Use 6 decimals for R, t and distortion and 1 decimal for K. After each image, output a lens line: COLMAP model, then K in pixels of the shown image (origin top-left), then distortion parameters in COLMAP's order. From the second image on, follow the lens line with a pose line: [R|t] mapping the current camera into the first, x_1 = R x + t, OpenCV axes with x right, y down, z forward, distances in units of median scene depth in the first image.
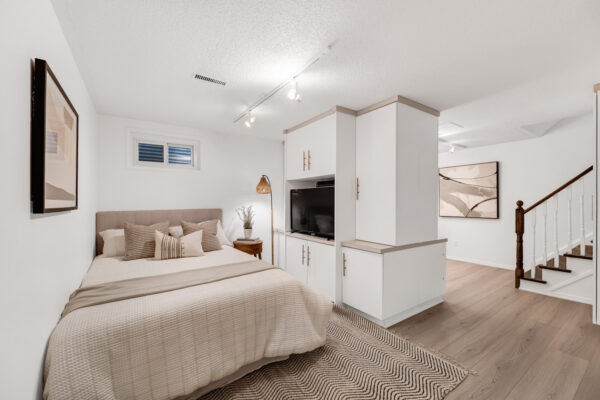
lens RADIAL K [[244.1, 0, 301.3], [0, 244.1, 200.0], [0, 0, 1]] dist [-0.006085, 0.001258]
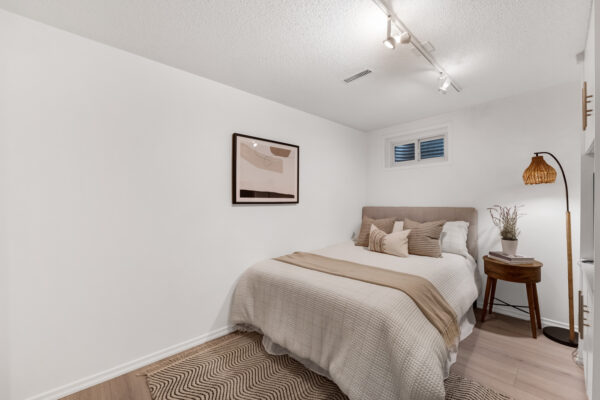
lens RADIAL K [[244.1, 0, 301.4], [0, 244.1, 199.1], [0, 0, 1]] dist [-0.006085, 0.001258]
pose [[0.153412, -0.004605, -0.988152, 0.639029], [0.011141, 0.999934, -0.002930, 0.011051], [0.988100, -0.010559, 0.153453, 0.682765]]
